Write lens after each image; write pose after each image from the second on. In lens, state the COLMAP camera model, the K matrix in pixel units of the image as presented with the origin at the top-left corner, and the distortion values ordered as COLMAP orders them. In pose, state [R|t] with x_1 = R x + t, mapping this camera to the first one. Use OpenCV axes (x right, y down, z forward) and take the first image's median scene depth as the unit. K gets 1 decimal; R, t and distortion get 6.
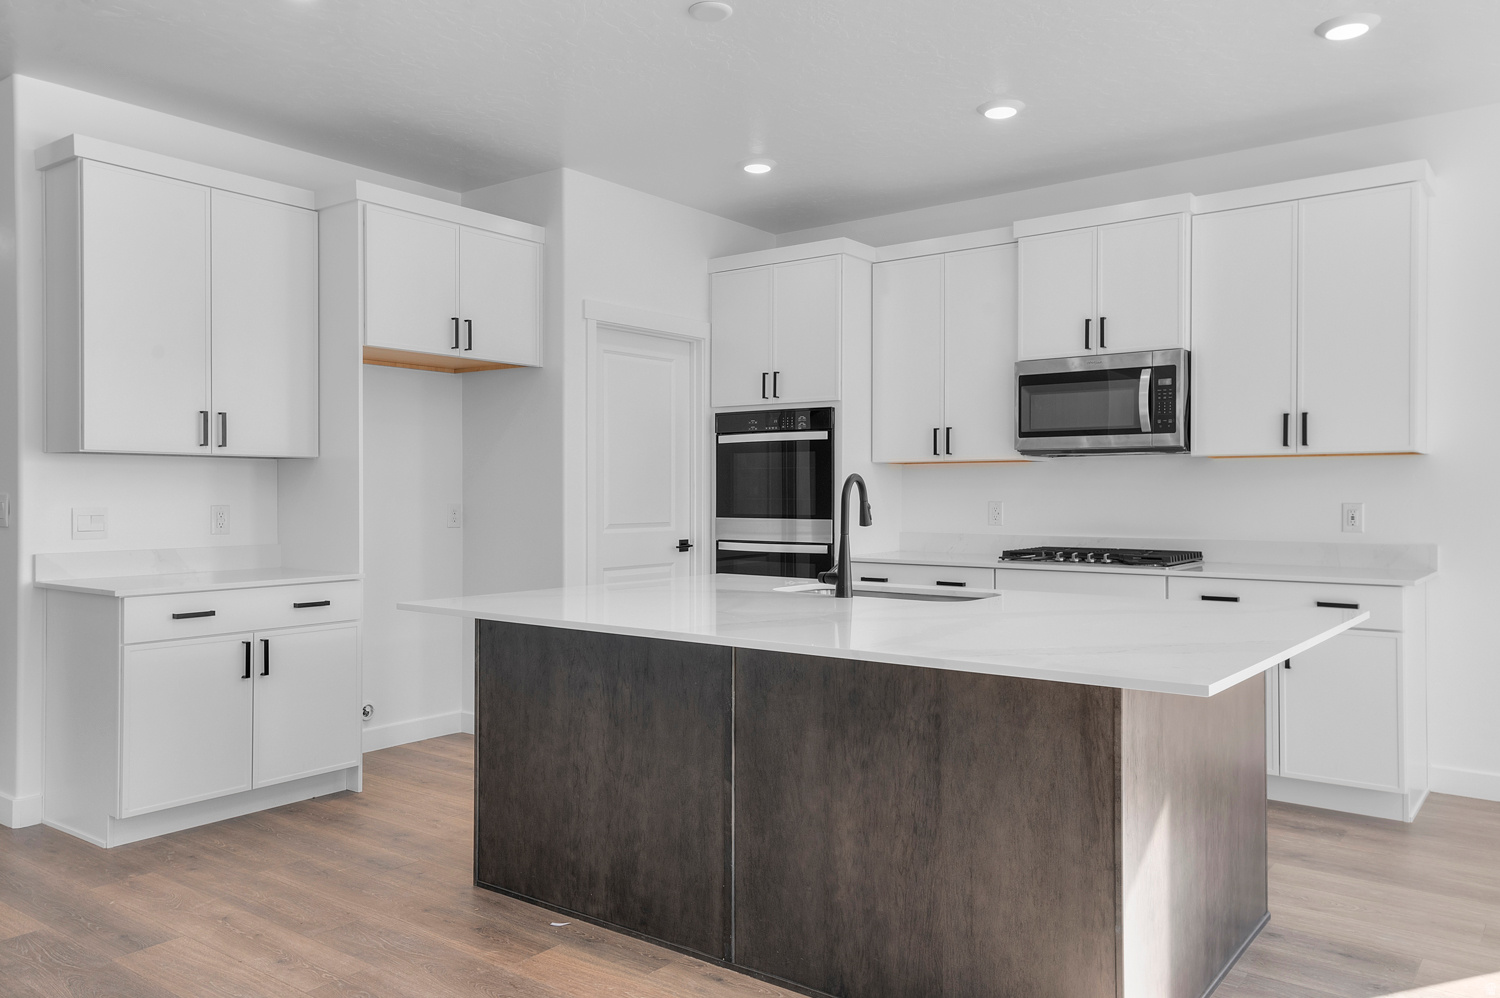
lens RADIAL K [[1105.3, 0, 750.0], [0, 1105.3, 499.0], [0, 0, 1]] dist [-0.001499, 0.000065]
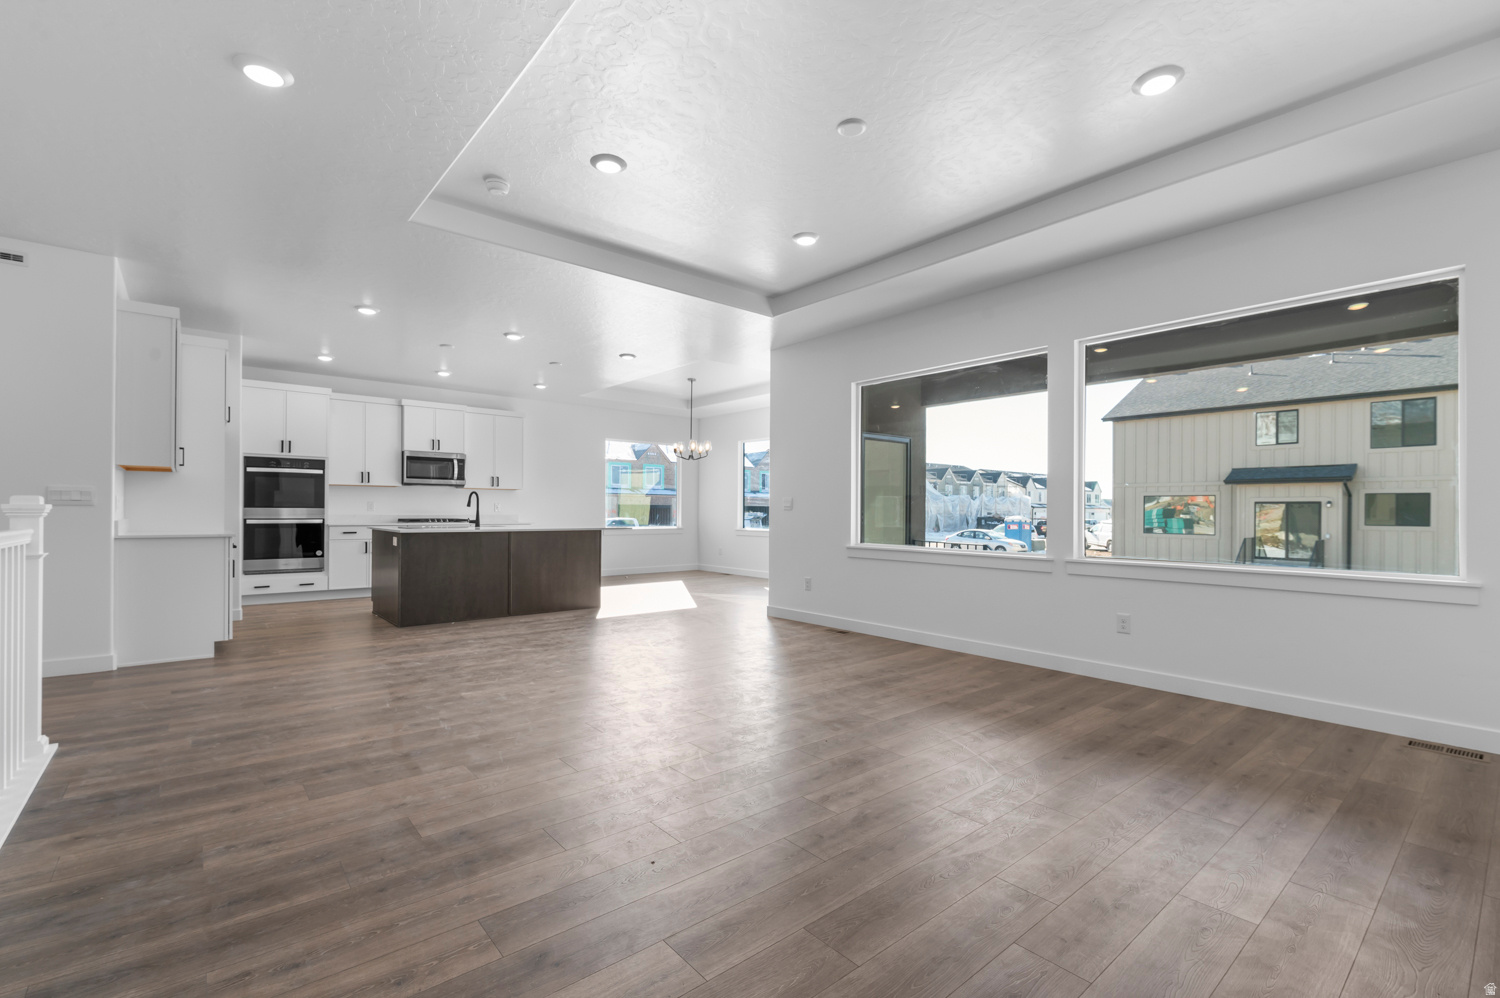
lens RADIAL K [[662.9, 0, 750.0], [0, 662.9, 499.0], [0, 0, 1]] dist [-0.000908, -0.000394]
pose [[0.218092, 0.021845, 0.975684, -1.008361], [-0.000129, 0.999750, -0.022355, 0.027851], [-0.975928, 0.004749, 0.218041, -0.163830]]
